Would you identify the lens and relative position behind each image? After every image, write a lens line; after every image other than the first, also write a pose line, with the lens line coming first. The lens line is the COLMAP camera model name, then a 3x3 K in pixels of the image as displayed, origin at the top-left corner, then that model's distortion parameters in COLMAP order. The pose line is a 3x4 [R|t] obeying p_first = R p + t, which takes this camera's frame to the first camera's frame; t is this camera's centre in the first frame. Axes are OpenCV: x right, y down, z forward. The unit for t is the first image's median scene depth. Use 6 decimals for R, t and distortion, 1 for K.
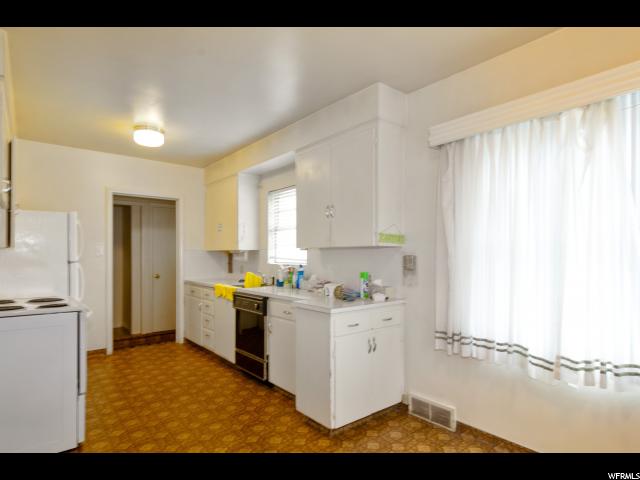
lens RADIAL K [[362.4, 0, 322.8], [0, 362.4, 245.9], [0, 0, 1]] dist [-0.000468, 0.003143]
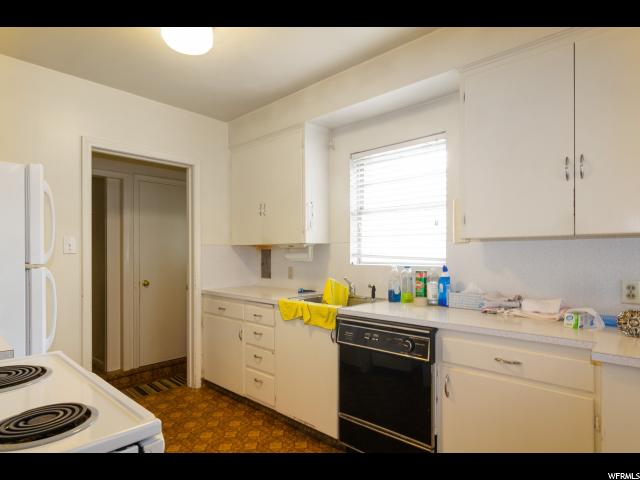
lens RADIAL K [[362.4, 0, 317.2], [0, 362.4, 241.4], [0, 0, 1]] dist [-0.000468, 0.003143]
pose [[0.990831, -0.001203, 0.135101, -0.294309], [0.001636, 0.999994, -0.003091, 0.009926], [-0.135097, 0.003284, 0.990827, 0.360910]]
